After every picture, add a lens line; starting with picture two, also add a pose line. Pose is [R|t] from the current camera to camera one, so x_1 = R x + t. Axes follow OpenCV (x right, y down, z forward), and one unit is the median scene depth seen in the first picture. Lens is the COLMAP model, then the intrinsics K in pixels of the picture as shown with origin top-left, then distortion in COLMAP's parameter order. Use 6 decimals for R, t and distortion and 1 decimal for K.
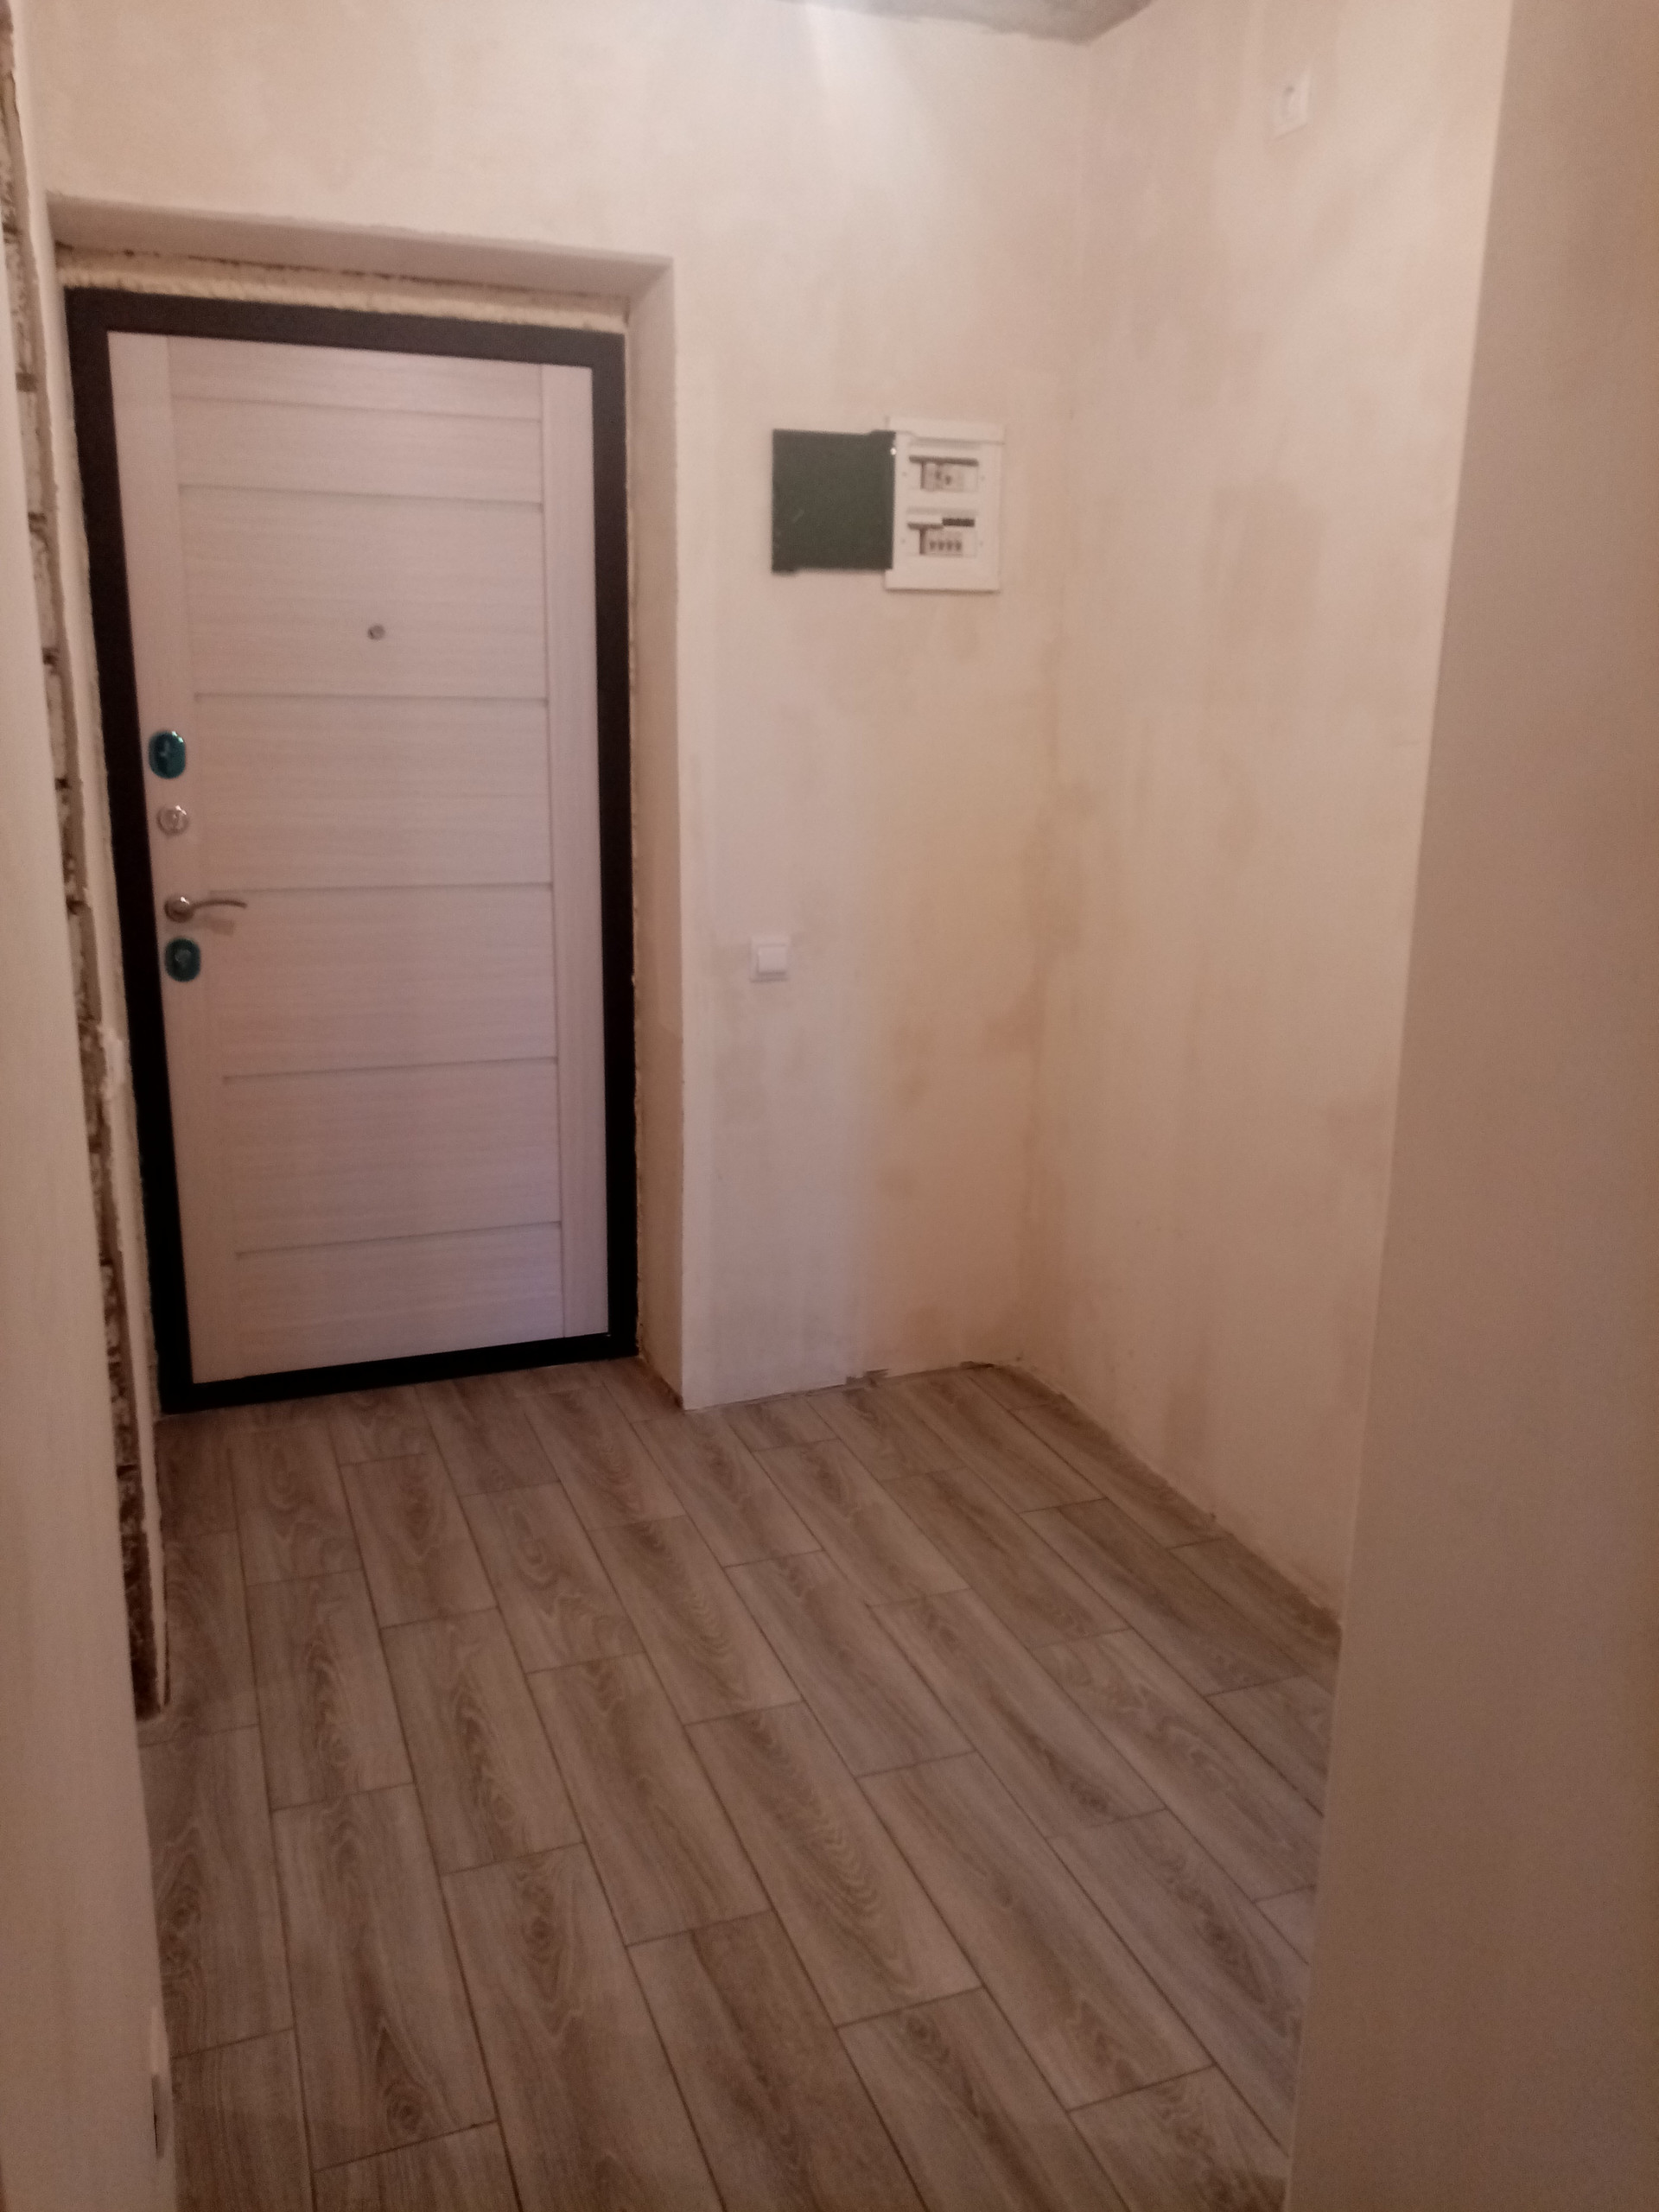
lens RADIAL K [[1715.0, 0, 829.5], [0, 1715.0, 1106.0], [0, 0, 1]] dist [0.004538, 0.000970]
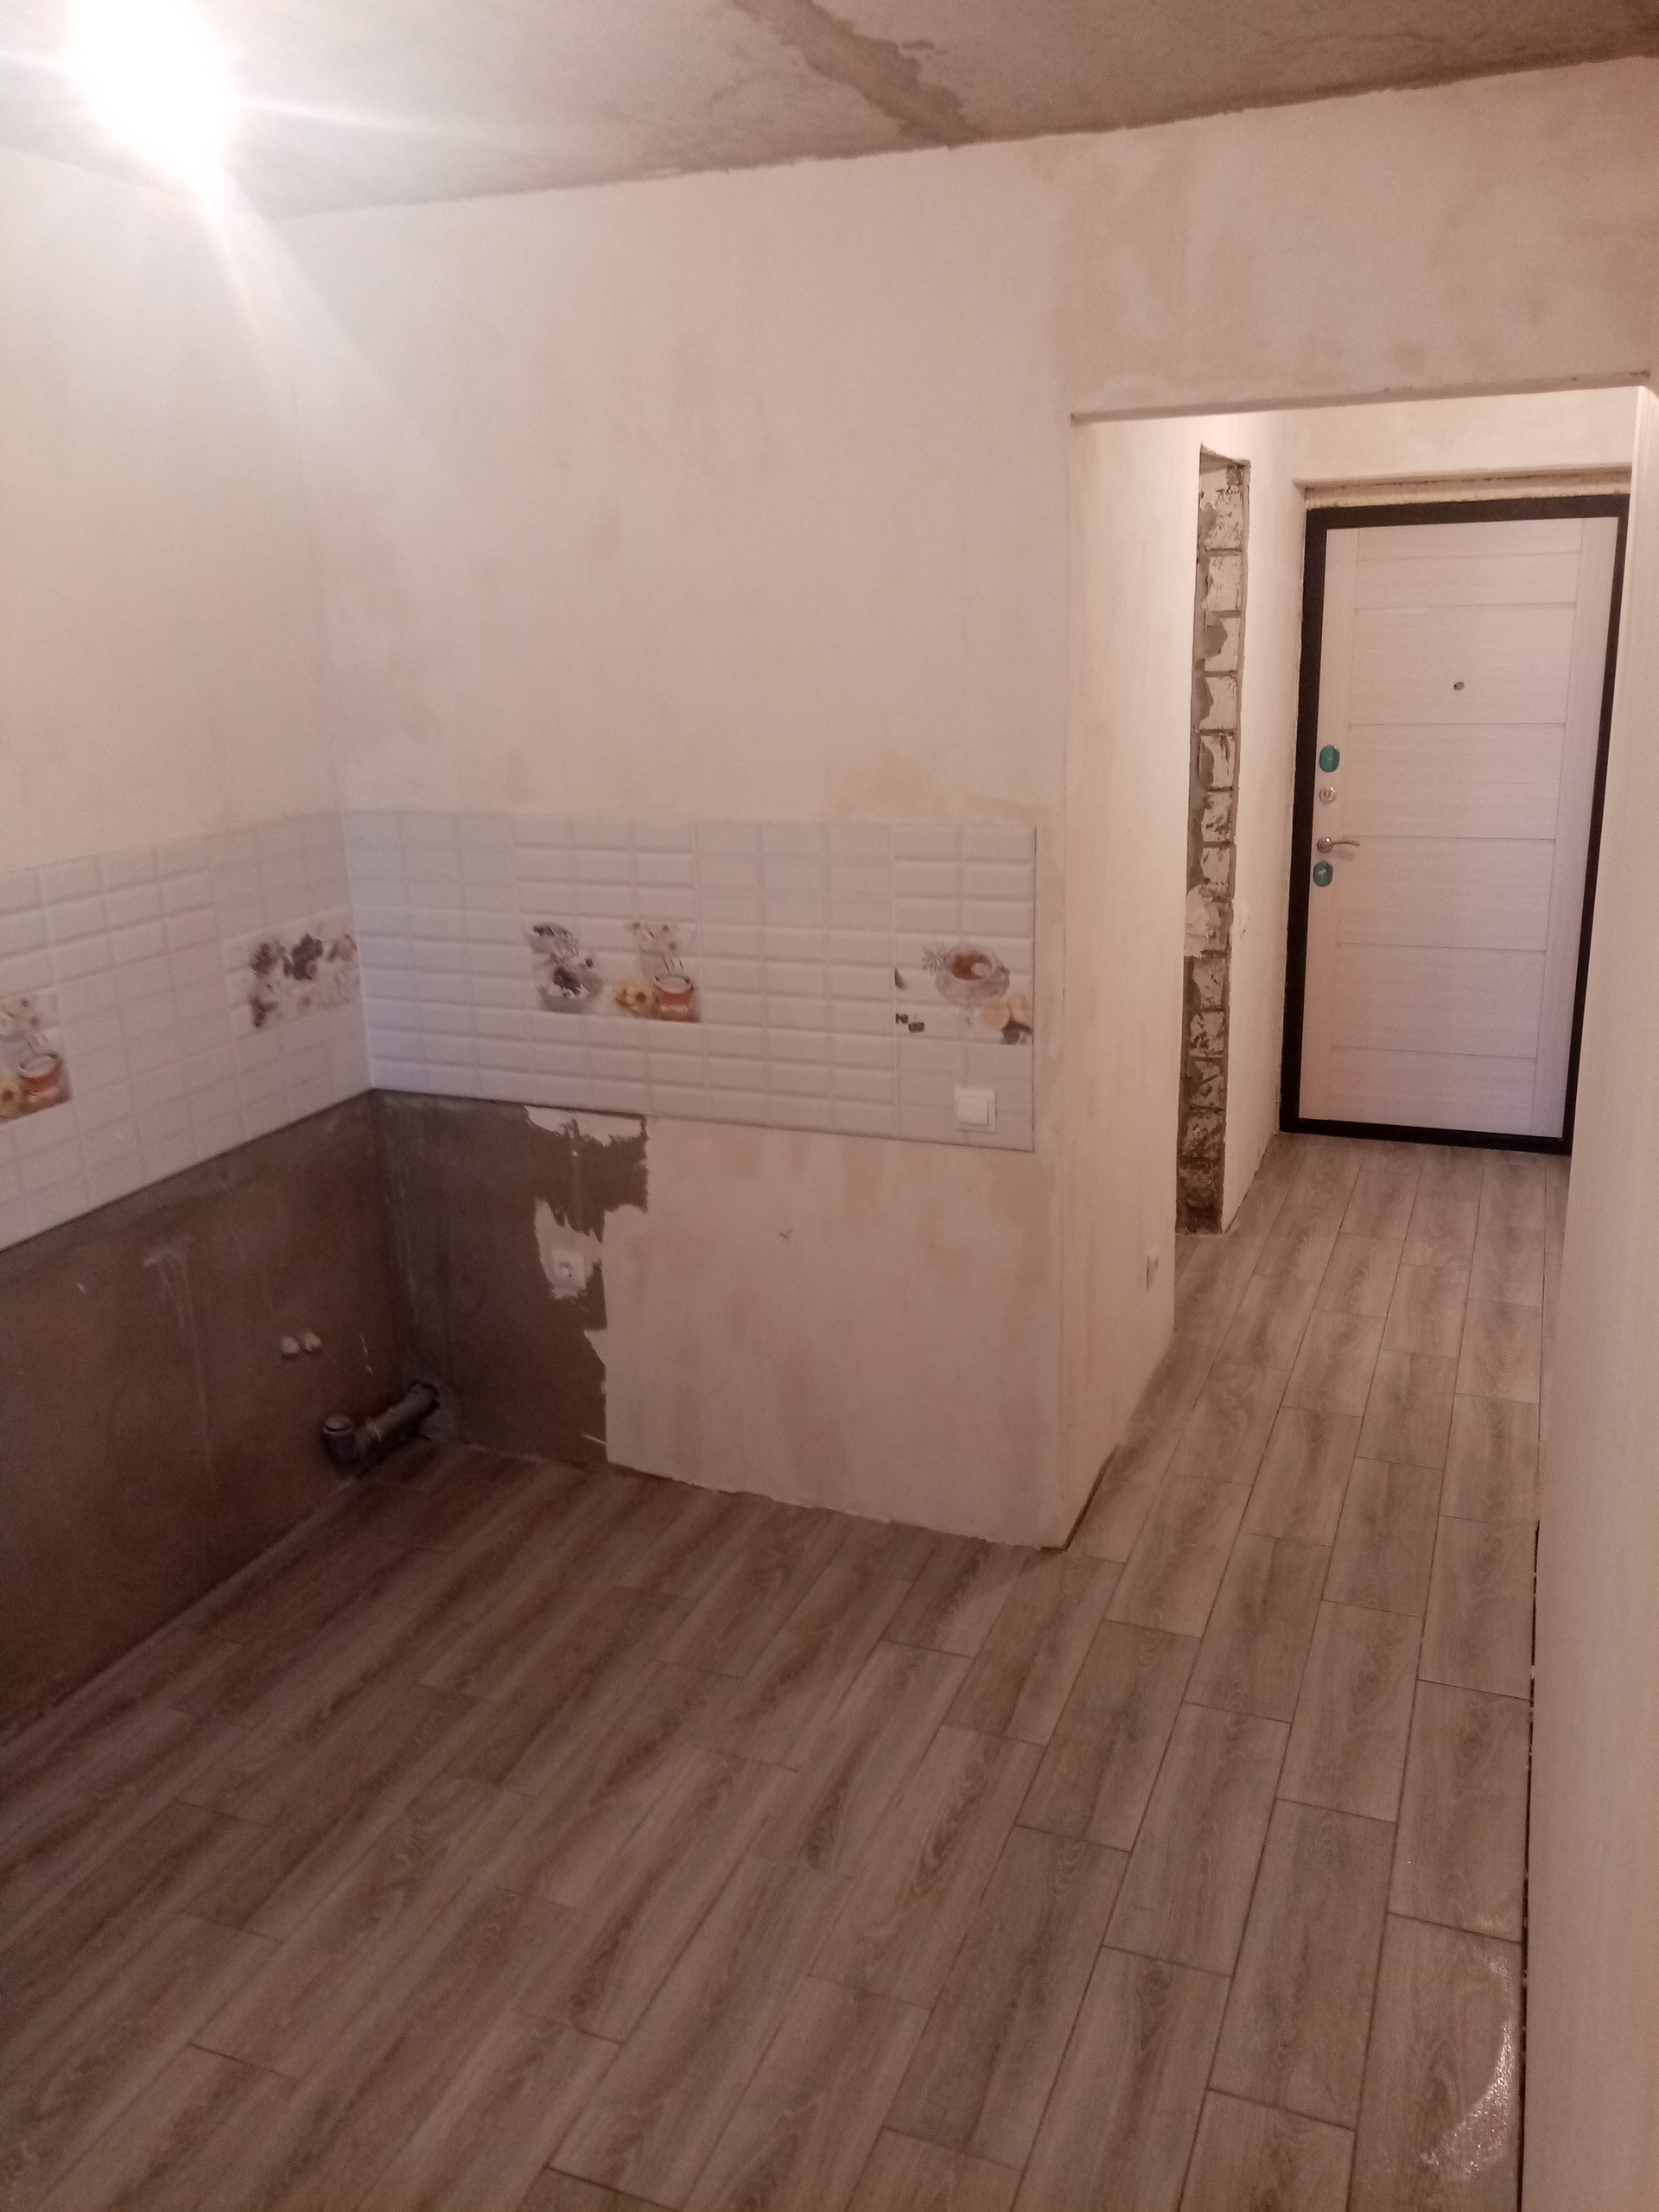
lens RADIAL K [[1701.0, 0, 829.5], [0, 1701.0, 1106.0], [0, 0, 1]] dist [0.061057, -0.172790]
pose [[0.724641, 0.155873, -0.671267, 0.509577], [-0.127464, 0.987593, 0.091727, 0.058404], [0.677236, 0.019093, 0.735519, -0.683442]]
